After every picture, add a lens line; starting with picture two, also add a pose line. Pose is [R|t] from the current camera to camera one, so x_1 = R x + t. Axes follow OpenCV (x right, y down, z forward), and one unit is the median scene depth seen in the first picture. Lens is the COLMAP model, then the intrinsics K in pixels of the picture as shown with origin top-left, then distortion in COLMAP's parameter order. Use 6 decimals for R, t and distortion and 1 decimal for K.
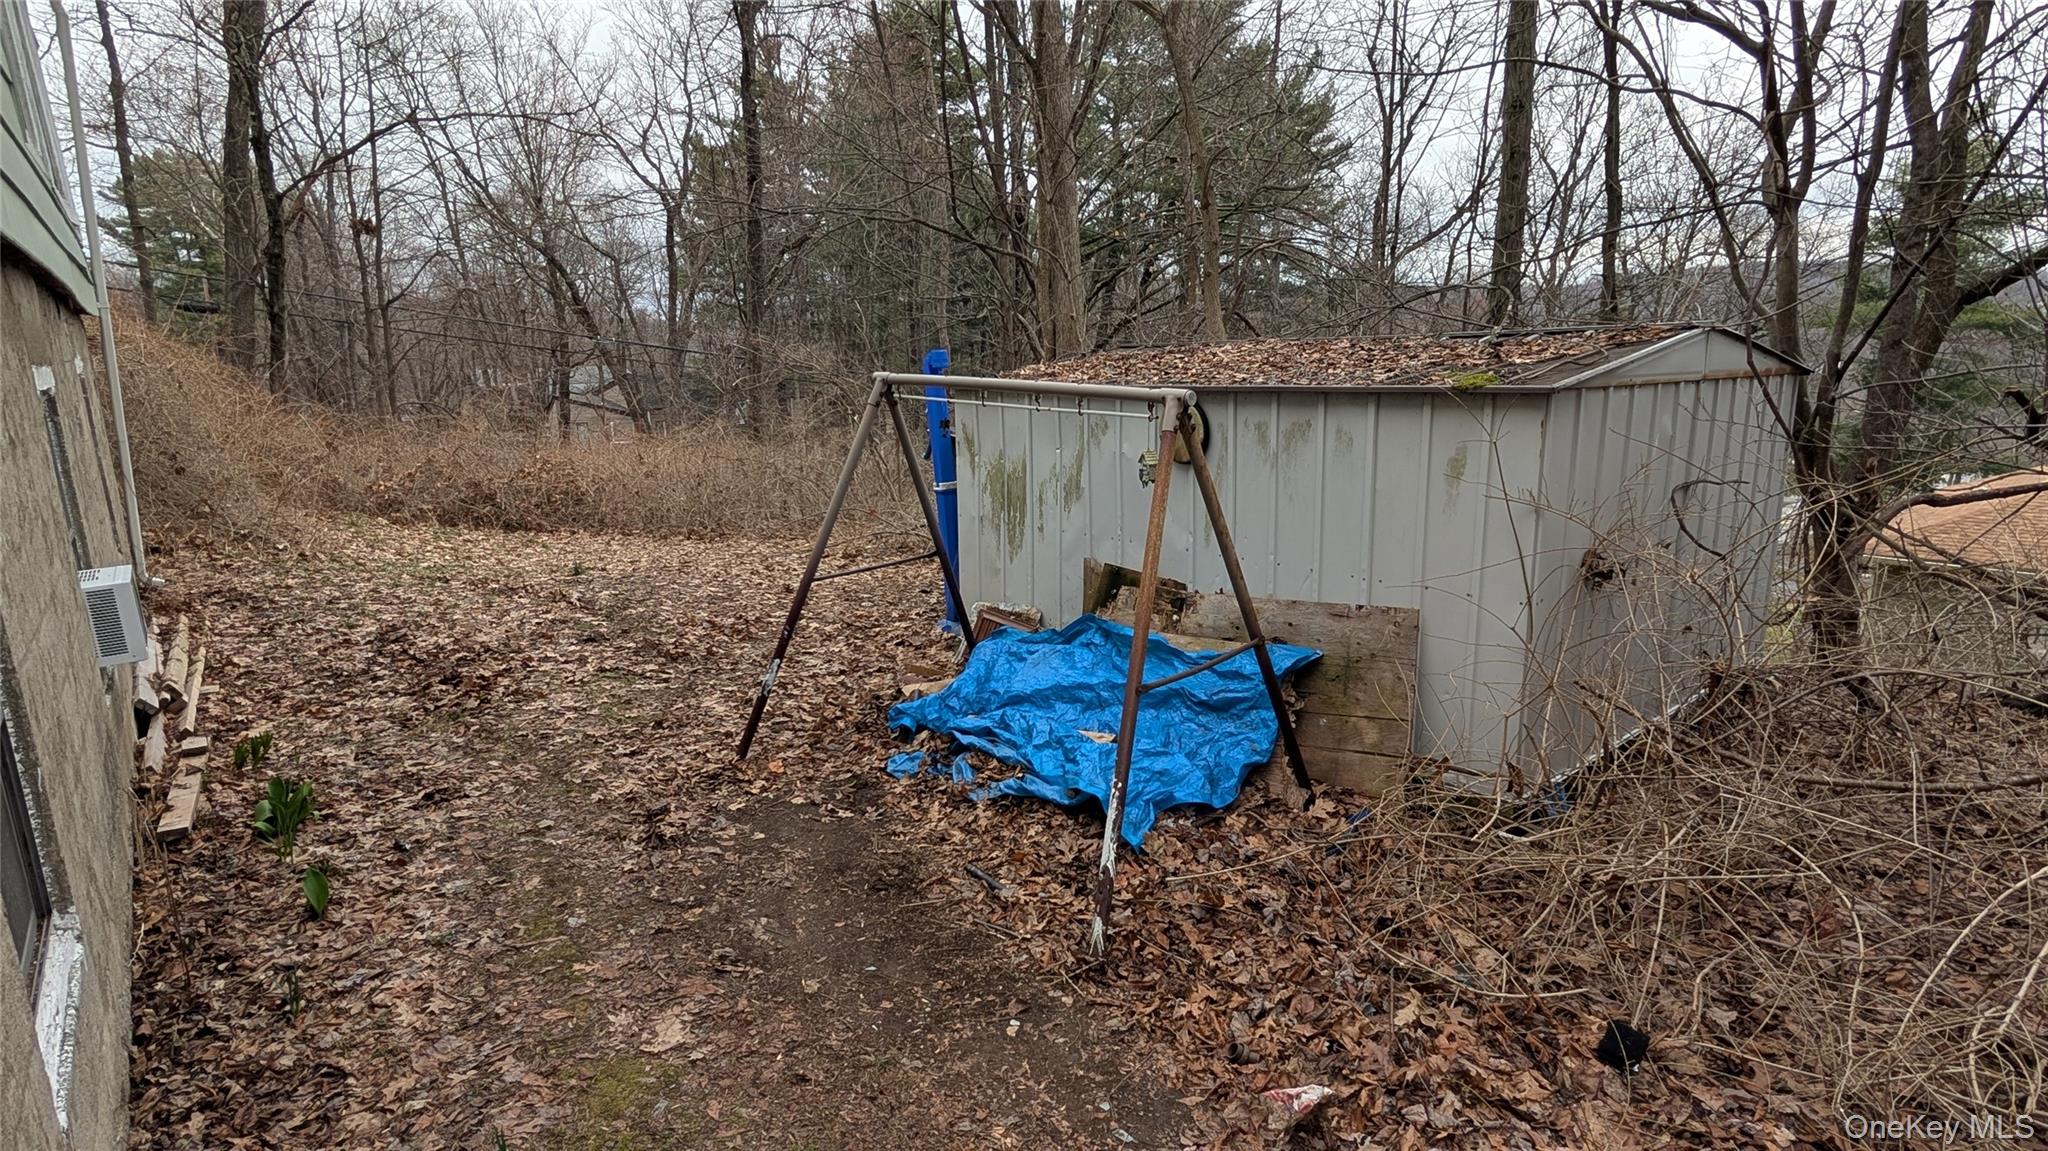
lens RADIAL K [[1031.5, 0, 1031.9], [0, 1031.5, 570.3], [0, 0, 1]] dist [-0.000292, 0.000480]
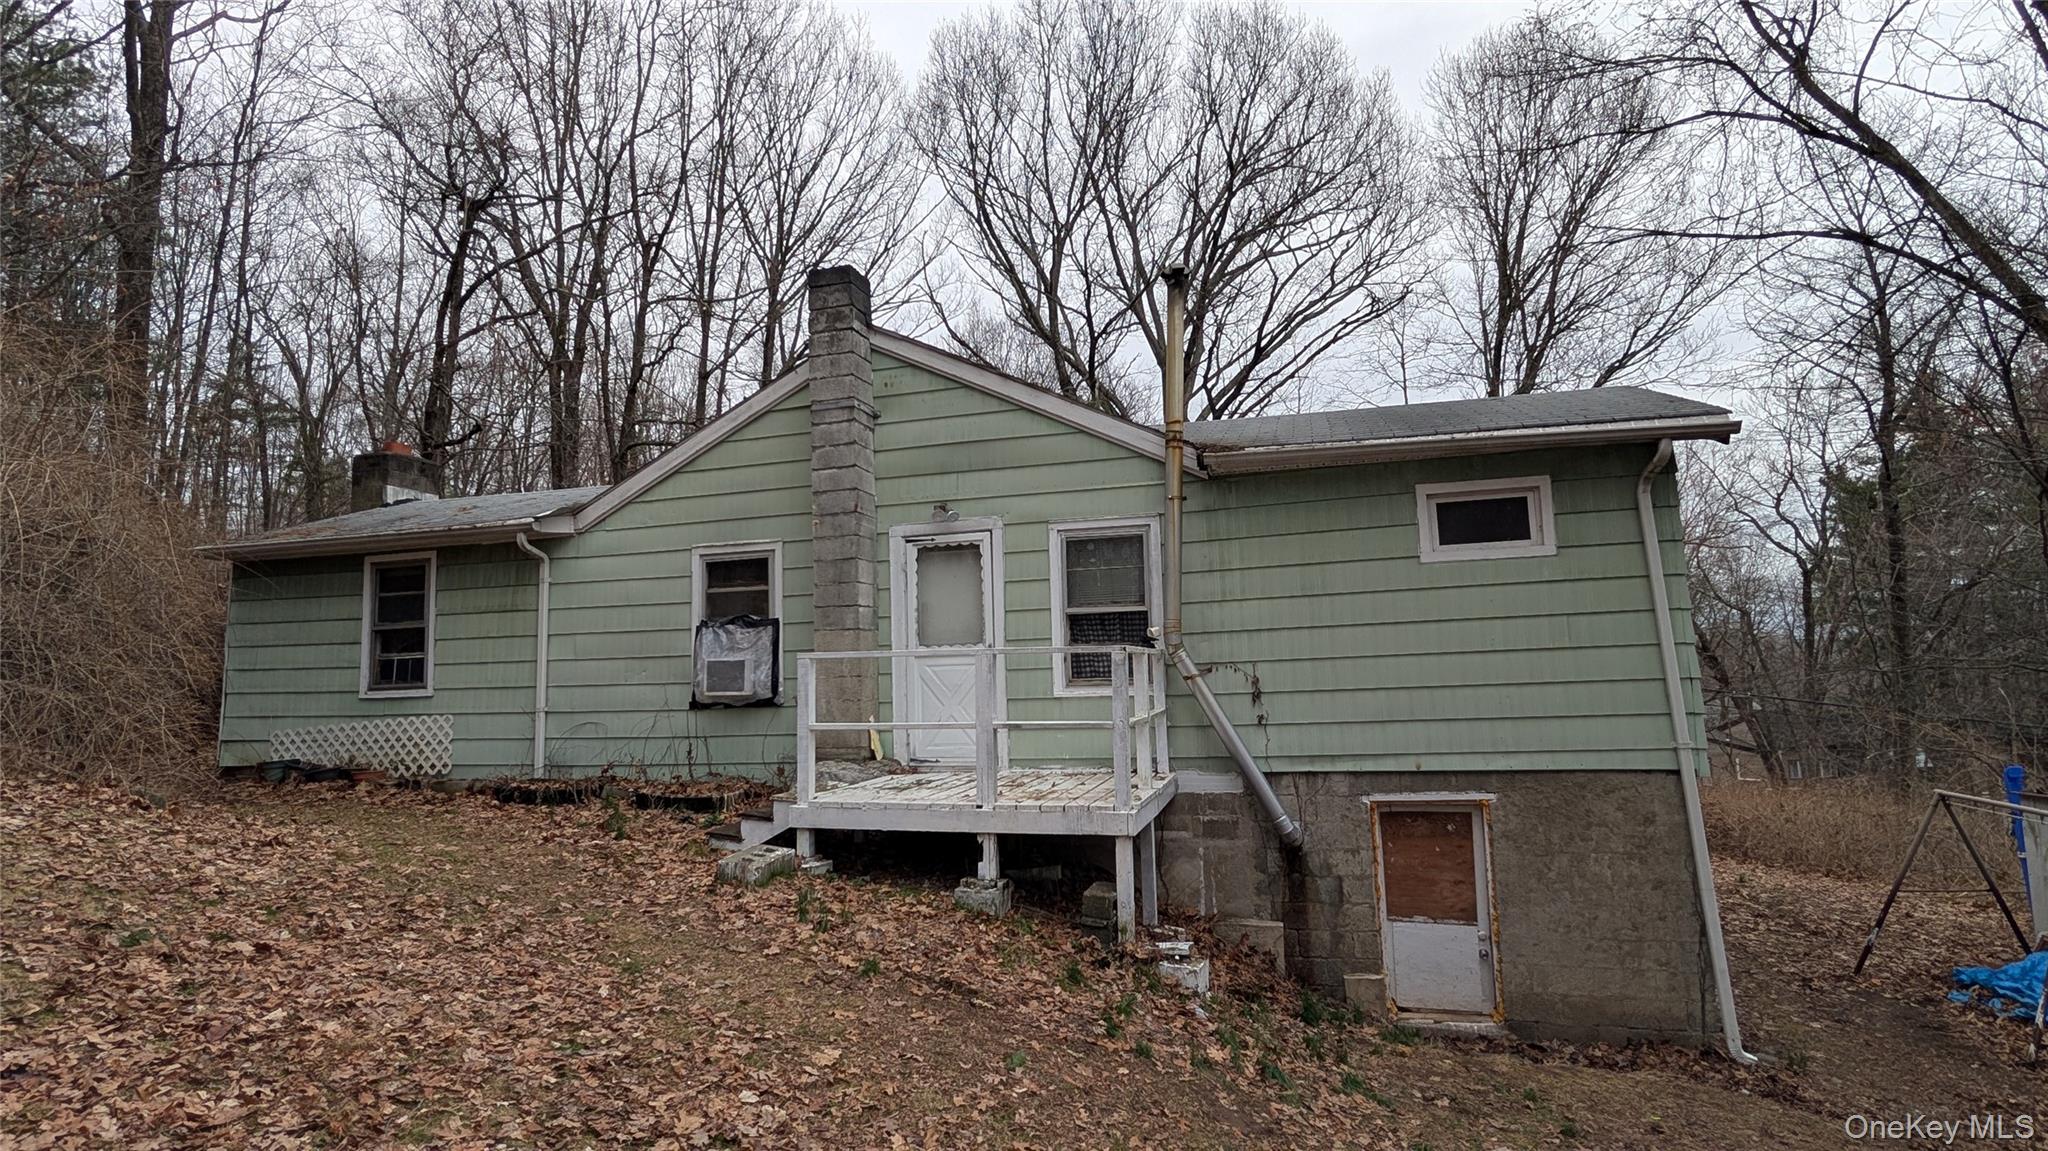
lens RADIAL K [[1031.5, 0, 1031.9], [0, 1031.5, 570.3], [0, 0, 1]] dist [-0.000292, 0.000480]
pose [[0.564696, -0.087890, -0.820605, 0.337351], [-0.164097, 0.962503, -0.216011, 0.075497], [0.808820, 0.256640, 0.529099, -0.995390]]
